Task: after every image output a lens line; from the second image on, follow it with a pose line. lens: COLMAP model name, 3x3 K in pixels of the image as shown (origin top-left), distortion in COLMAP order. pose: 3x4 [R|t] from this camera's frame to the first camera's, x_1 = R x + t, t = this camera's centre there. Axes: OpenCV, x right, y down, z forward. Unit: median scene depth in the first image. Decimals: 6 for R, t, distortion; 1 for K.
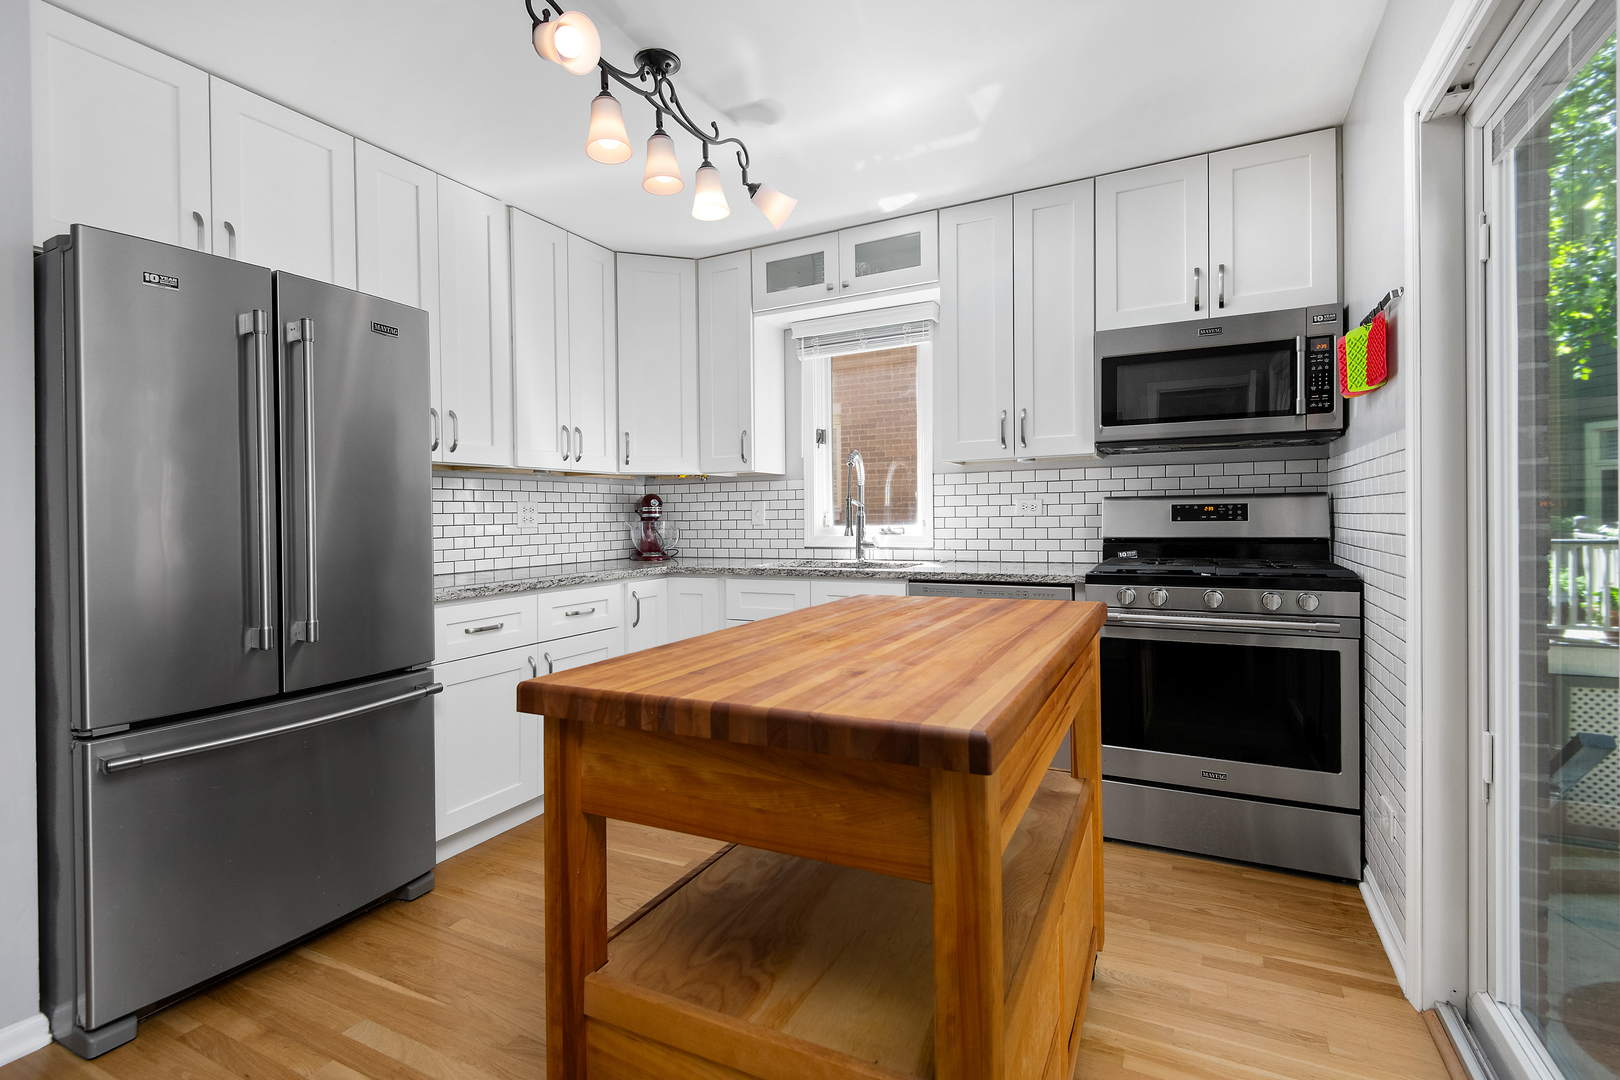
lens RADIAL K [[748.5, 0, 802.7], [0, 748.5, 521.8], [0, 0, 1]] dist [0.014175, -0.002288]
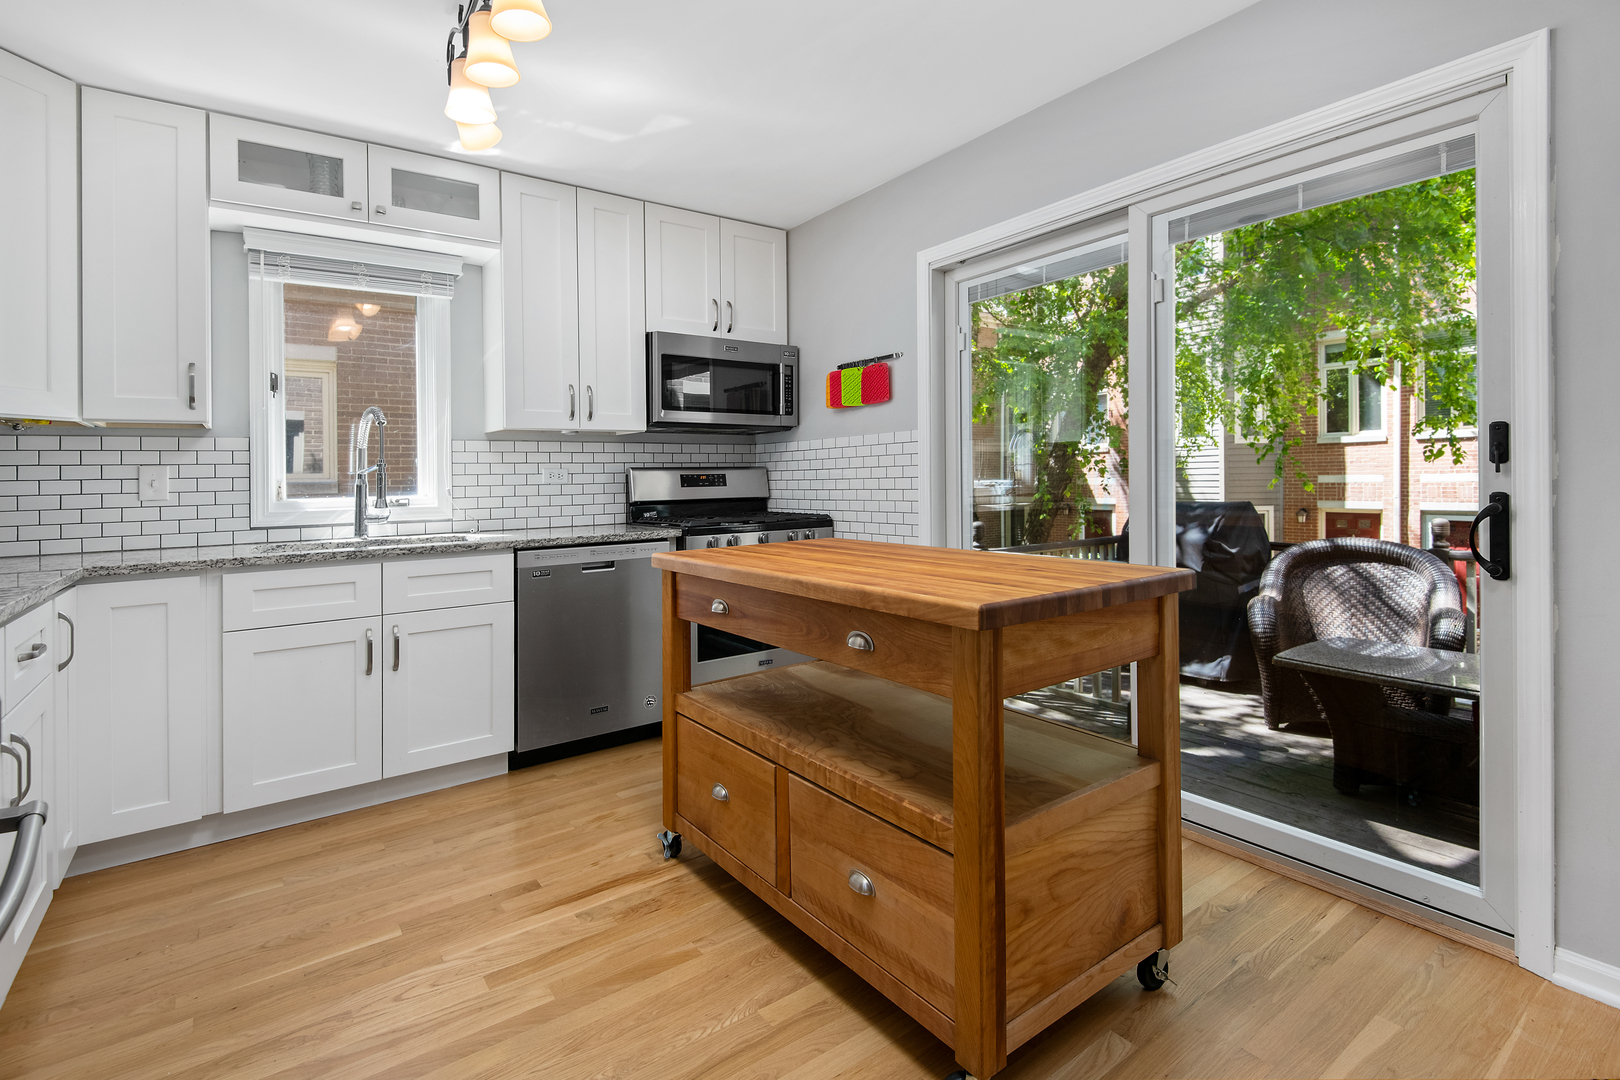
lens RADIAL K [[748.5, 0, 766.0], [0, 748.5, 489.3], [0, 0, 1]] dist [0.014175, -0.002288]
pose [[0.479257, -0.007595, 0.877642, -0.499097], [0.017315, 0.999850, -0.000803, 0.005645], [-0.877504, 0.015581, 0.479317, 0.226117]]
